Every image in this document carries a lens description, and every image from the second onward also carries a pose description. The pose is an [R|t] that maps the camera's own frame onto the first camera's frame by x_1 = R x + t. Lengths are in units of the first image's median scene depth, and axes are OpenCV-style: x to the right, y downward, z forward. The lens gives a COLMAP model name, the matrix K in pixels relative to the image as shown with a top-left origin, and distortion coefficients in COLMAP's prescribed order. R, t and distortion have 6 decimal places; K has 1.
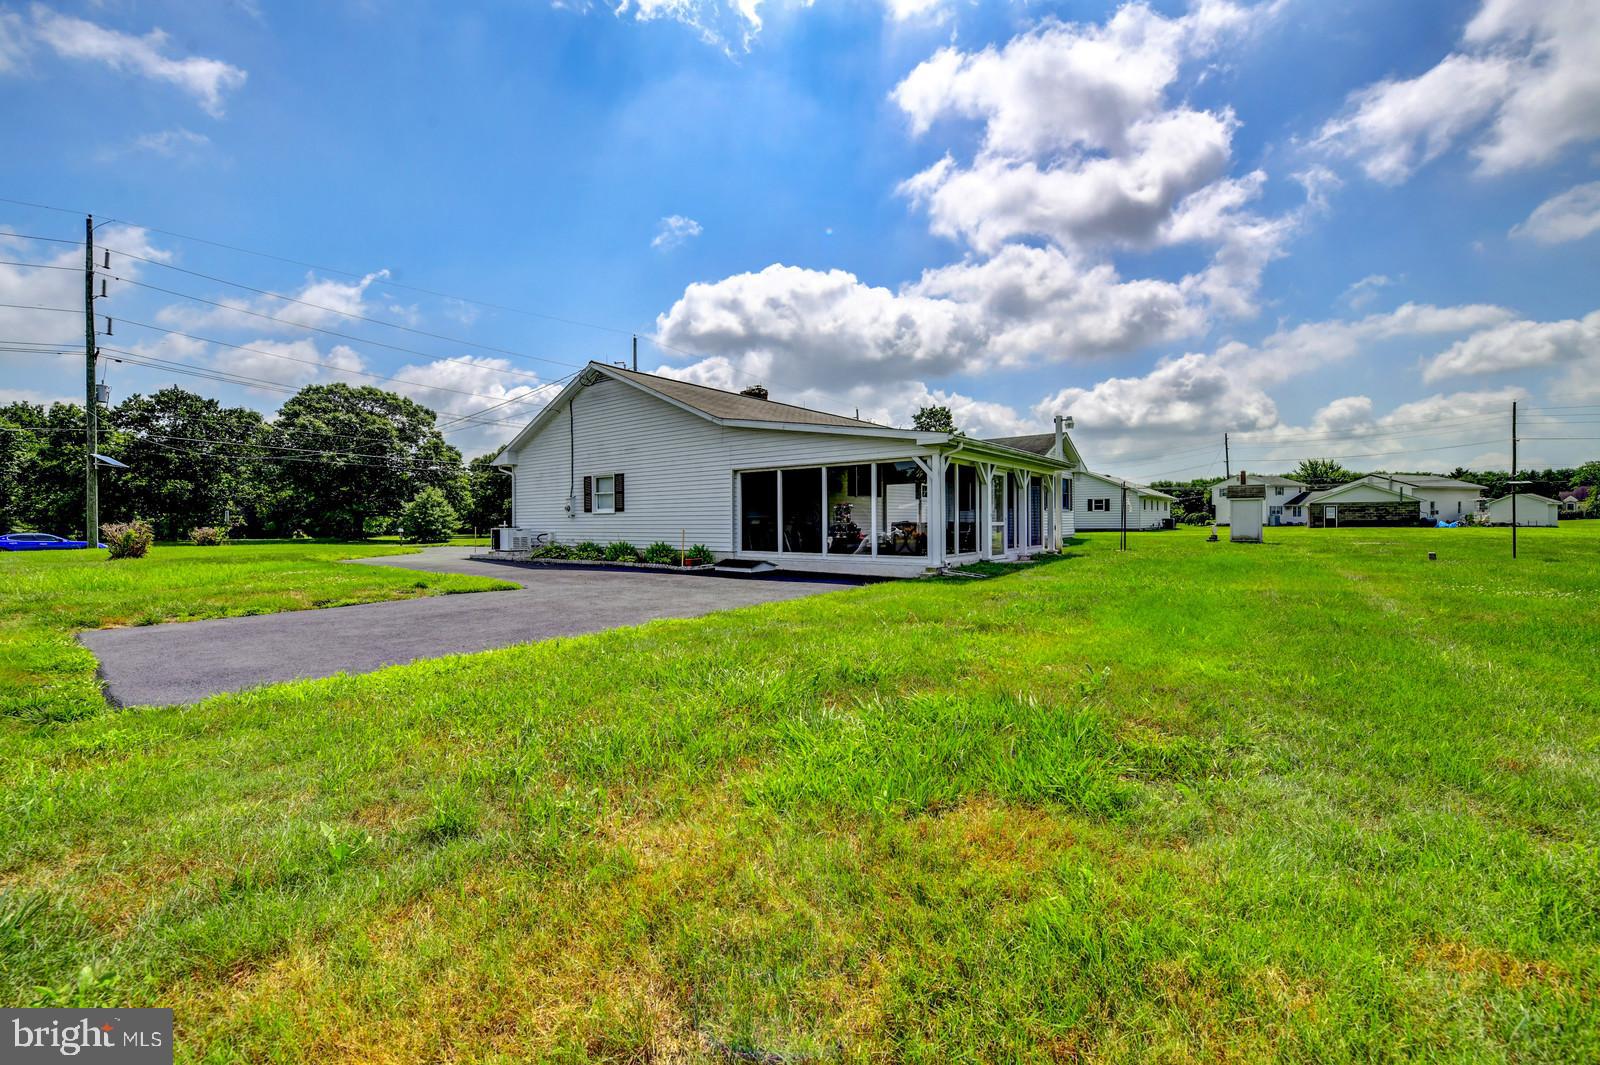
lens RADIAL K [[640.3, 0, 806.8], [0, 640.3, 526.2], [0, 0, 1]] dist [0.002781, -0.000023]
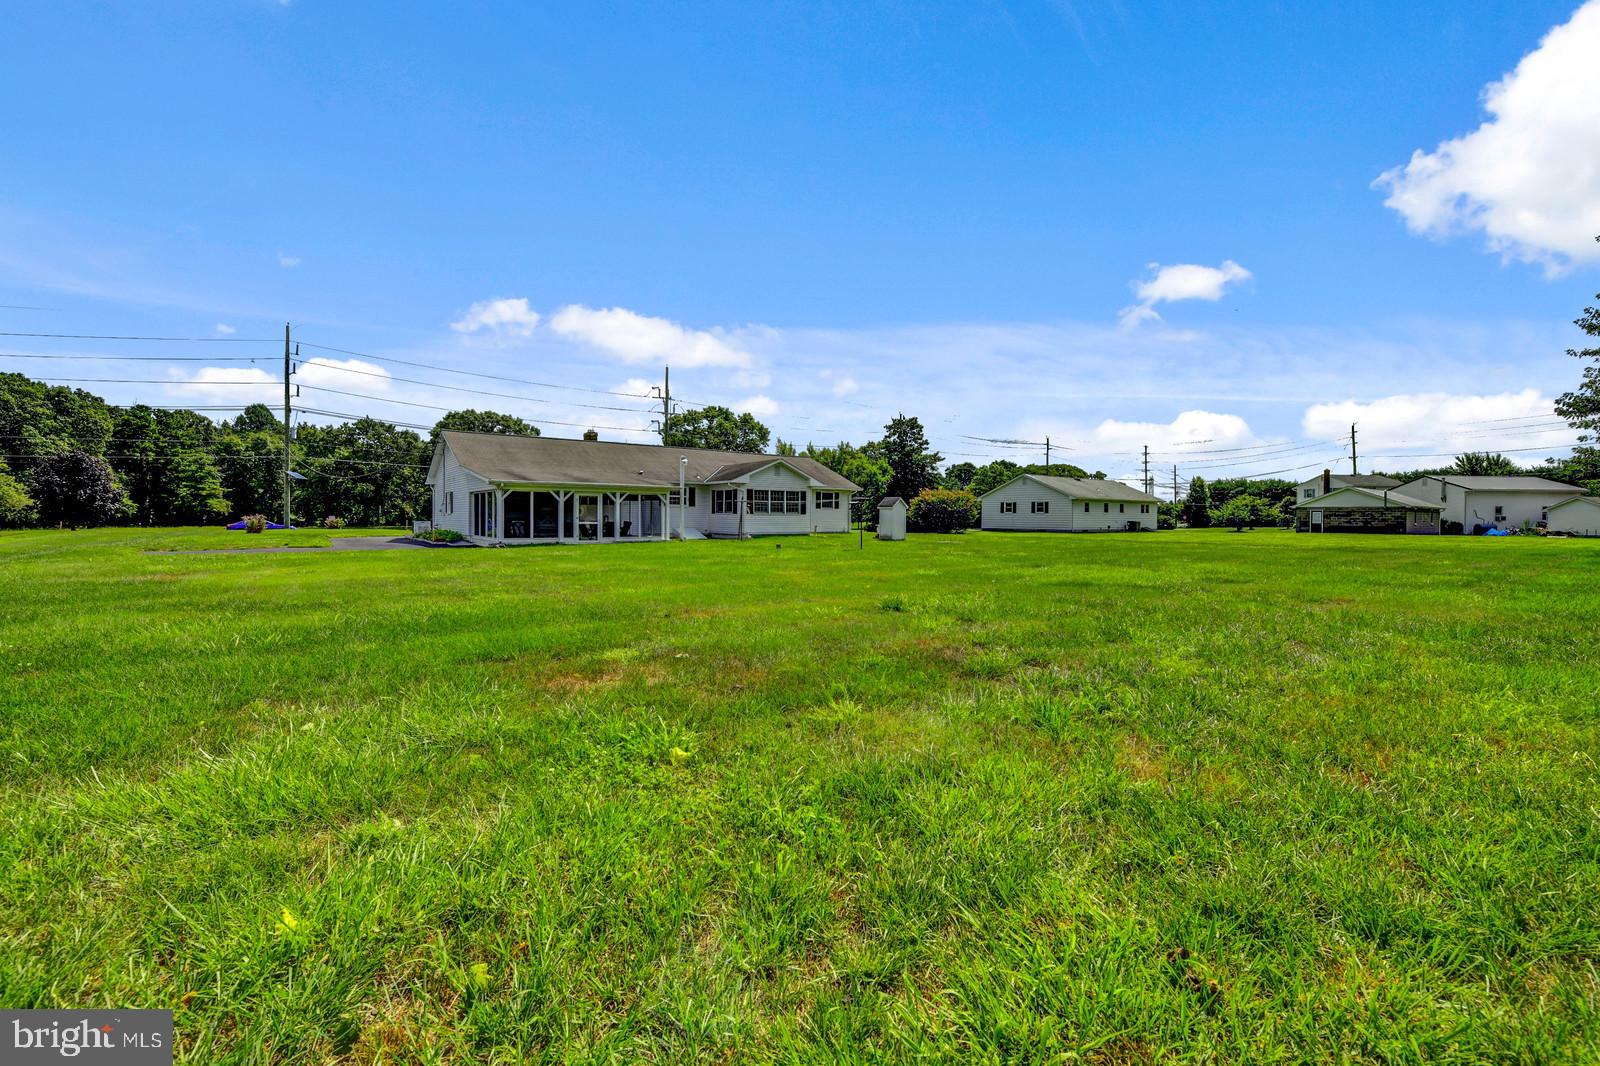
lens RADIAL K [[654.1, 0, 799.4], [0, 654.1, 525.1], [0, 0, 1]] dist [0.003376, 0.000272]
pose [[0.965722, 0.016289, -0.259068, 0.395621], [-0.015059, 0.999864, 0.006734, -0.005554], [0.259143, -0.002602, 0.965836, -0.182763]]
